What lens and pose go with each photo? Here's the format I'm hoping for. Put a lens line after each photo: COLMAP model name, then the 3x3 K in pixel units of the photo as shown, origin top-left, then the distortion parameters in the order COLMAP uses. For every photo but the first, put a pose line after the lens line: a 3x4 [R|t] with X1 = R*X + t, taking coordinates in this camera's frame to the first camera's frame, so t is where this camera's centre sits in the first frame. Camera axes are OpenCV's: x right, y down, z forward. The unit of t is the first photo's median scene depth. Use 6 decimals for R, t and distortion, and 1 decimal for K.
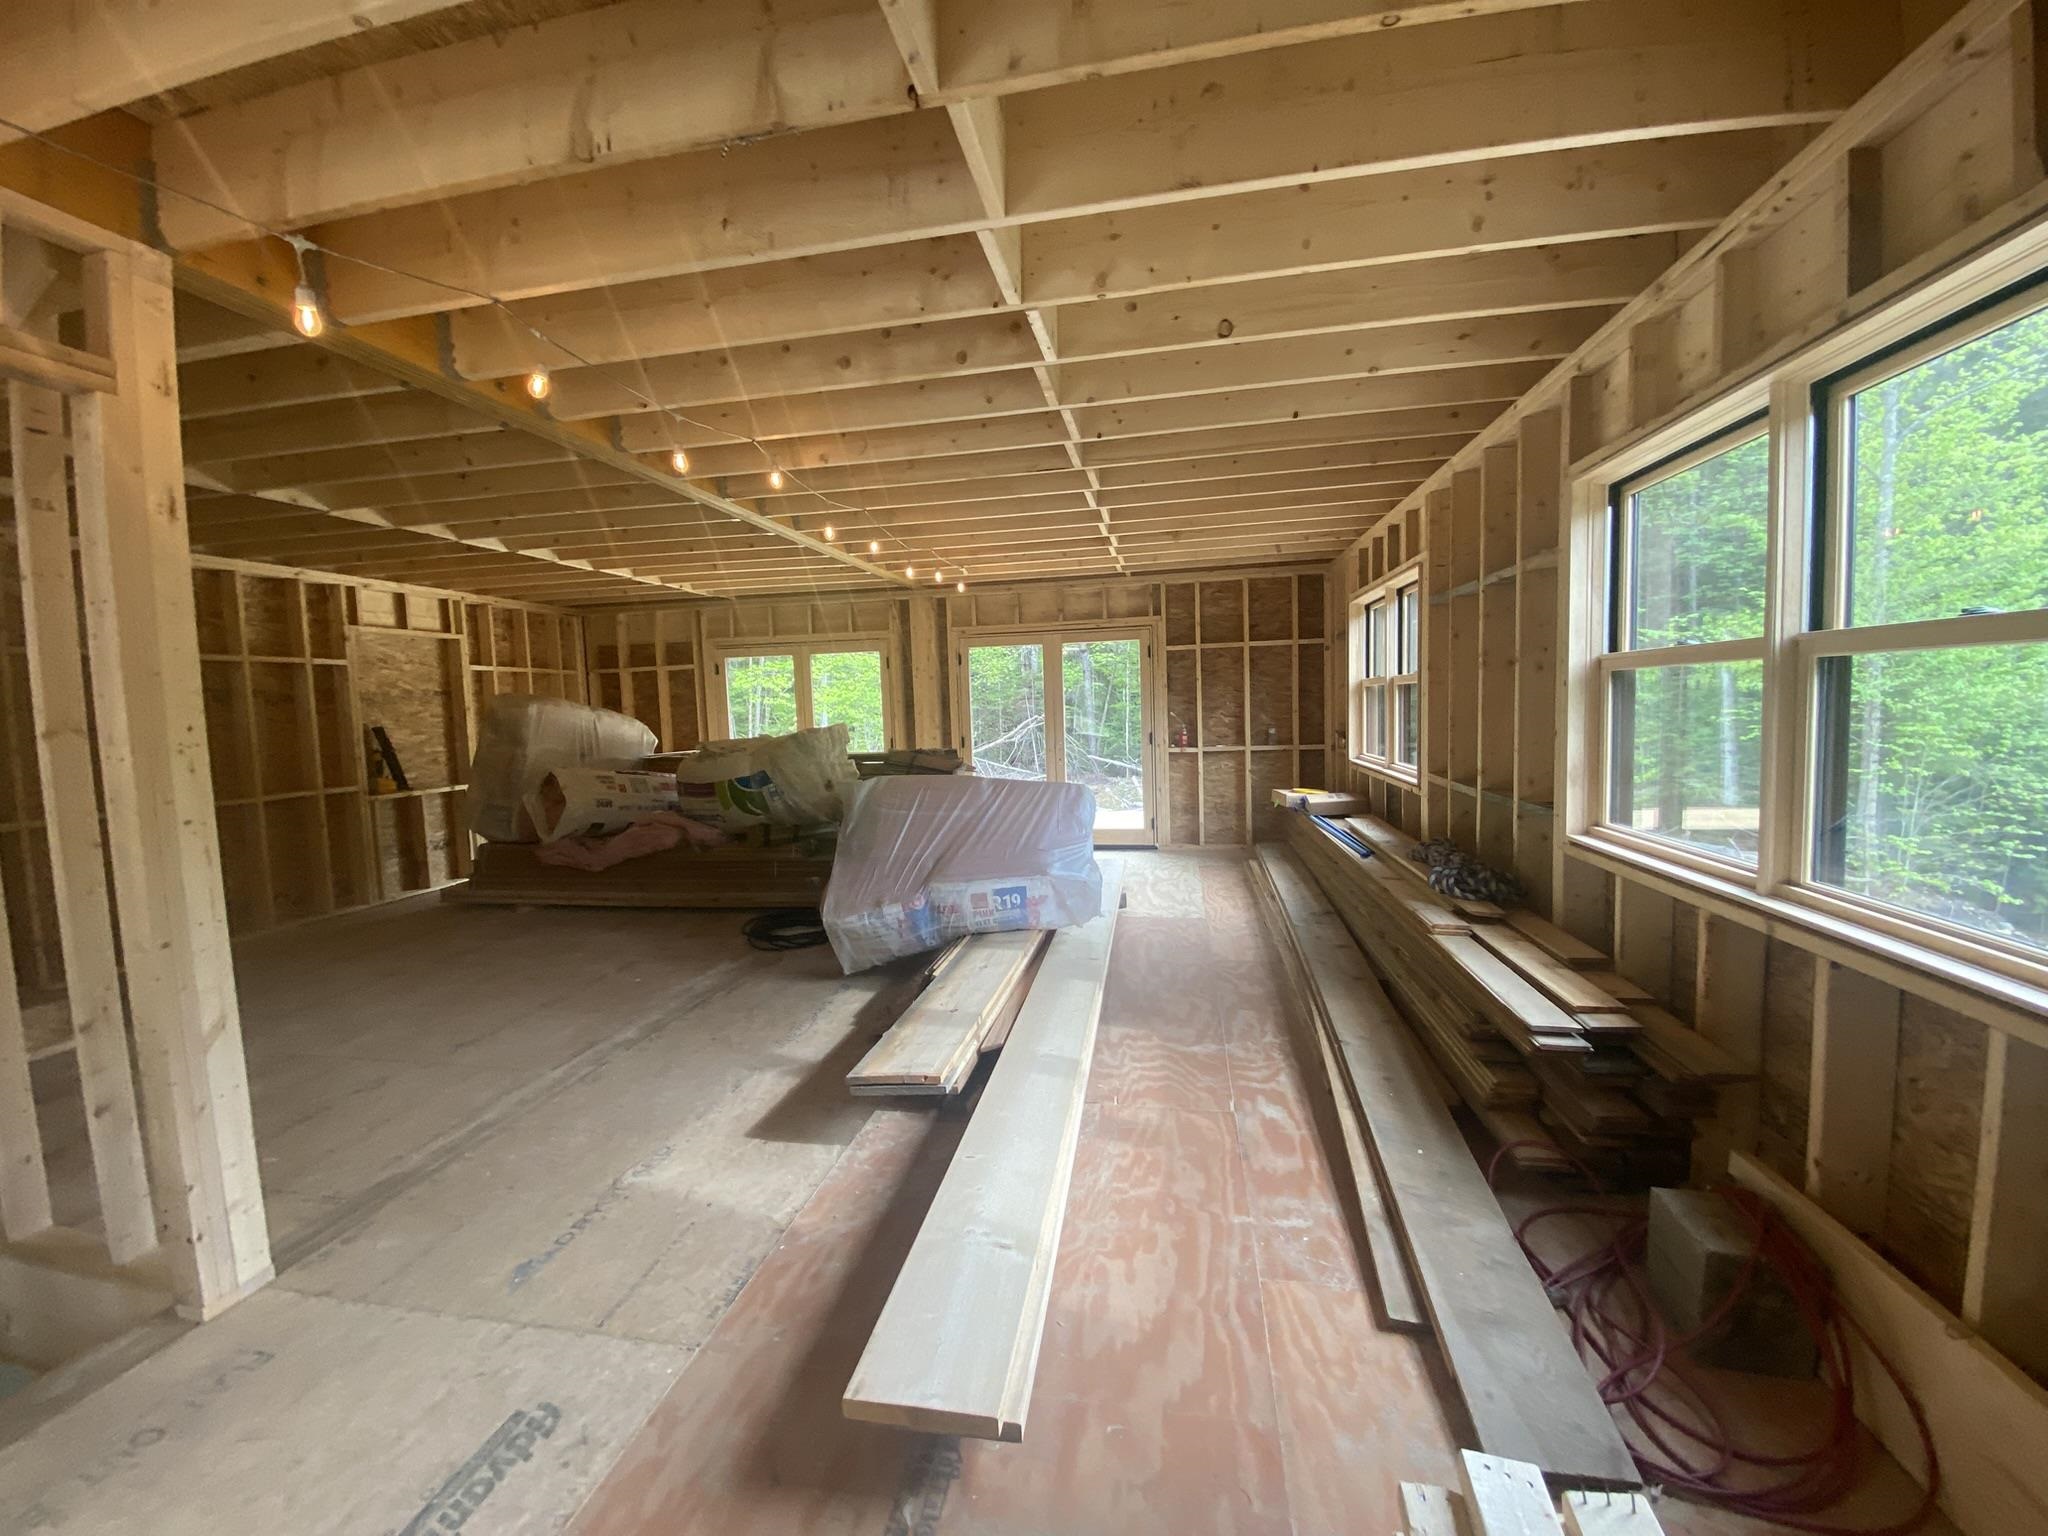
lens RADIAL K [[830.3, 0, 1013.0], [0, 830.3, 766.1], [0, 0, 1]] dist [0.031077, -0.026913]
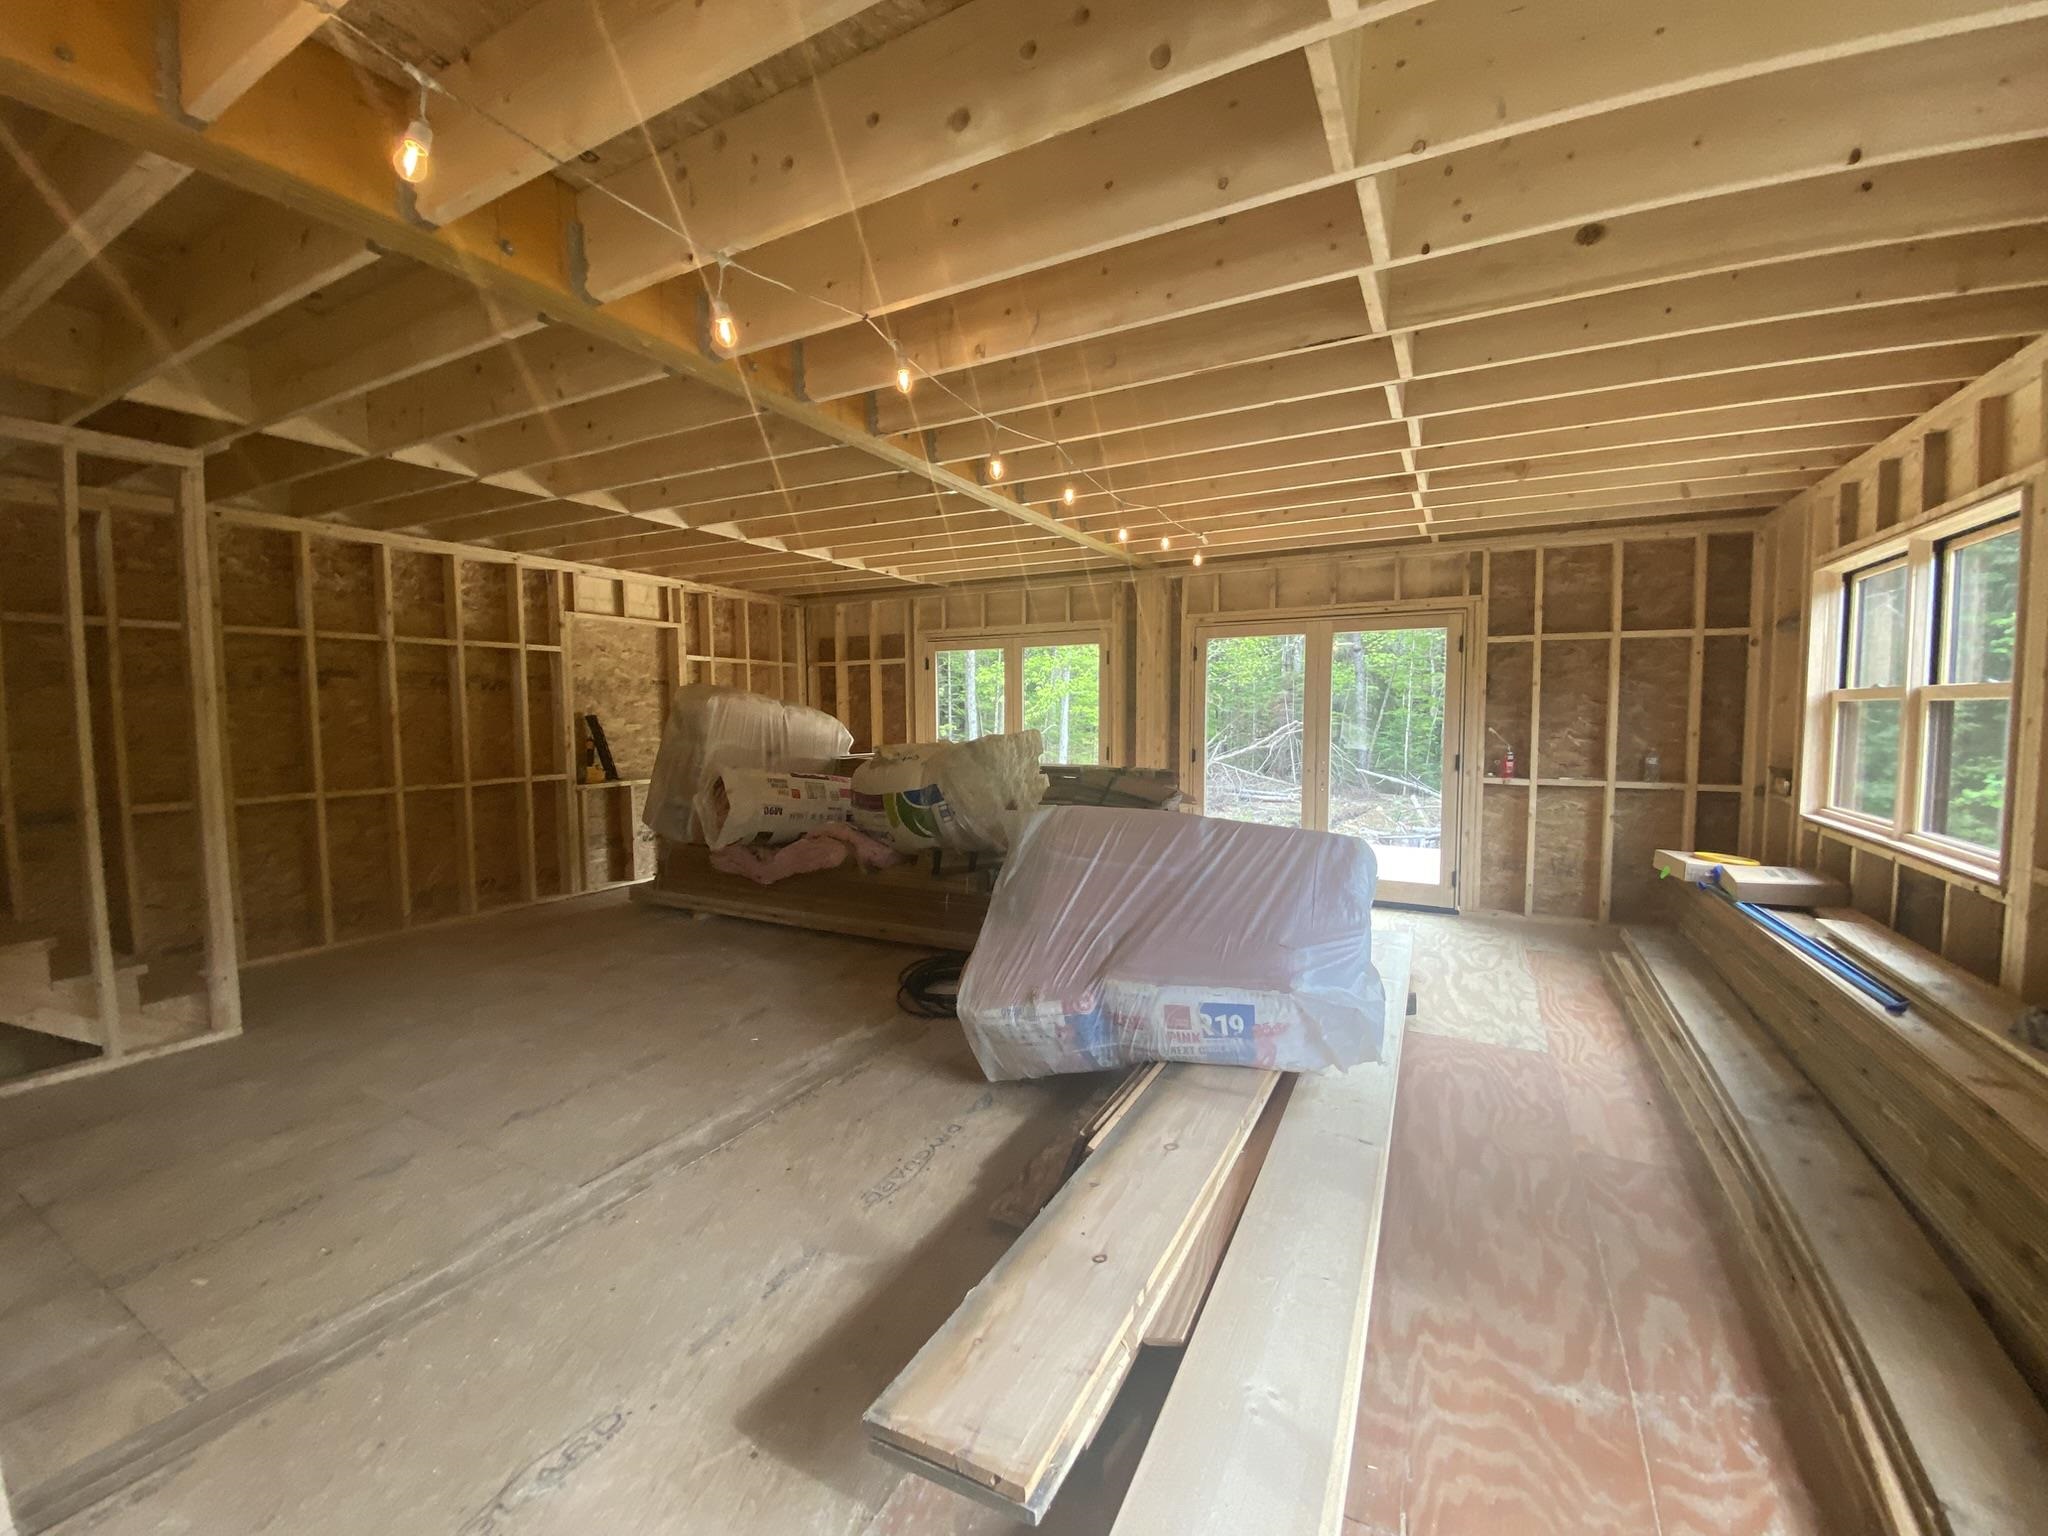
lens RADIAL K [[830.3, 0, 1013.0], [0, 830.3, 766.1], [0, 0, 1]] dist [0.031077, -0.026913]
pose [[0.954340, 0.049797, -0.294543, 0.012355], [-0.049673, 0.998734, 0.007908, -0.021298], [0.294564, 0.007084, 0.955606, 0.223785]]
